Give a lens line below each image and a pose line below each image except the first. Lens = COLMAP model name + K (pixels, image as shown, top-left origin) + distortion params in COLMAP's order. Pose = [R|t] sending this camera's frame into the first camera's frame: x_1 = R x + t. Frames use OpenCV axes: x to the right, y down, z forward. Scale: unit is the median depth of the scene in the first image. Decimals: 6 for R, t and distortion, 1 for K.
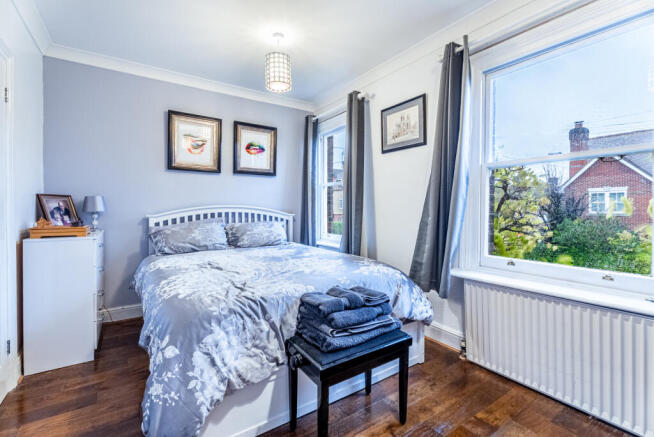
lens RADIAL K [[294.4, 0, 327.3], [0, 294.4, 204.7], [0, 0, 1]] dist [0.000339, 0.000056]
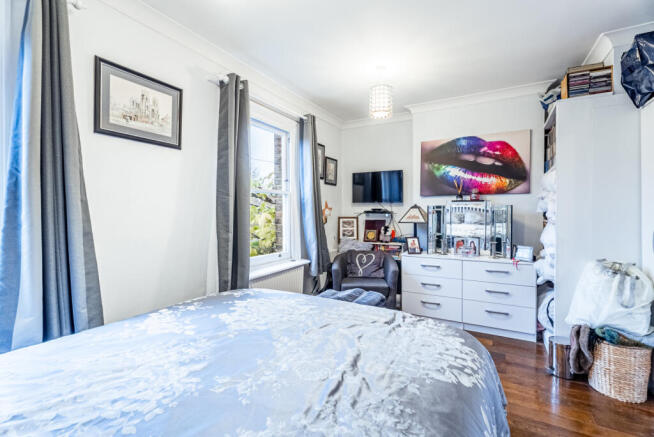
lens RADIAL K [[299.1, 0, 327.0], [0, 299.1, 218.5], [0, 0, 1]] dist [0.001056, 0.000294]
pose [[-0.458277, -0.014312, 0.888694, -0.614646], [-0.000985, 0.999878, 0.015595, -0.018711], [-0.888809, 0.006271, -0.458235, 0.995307]]
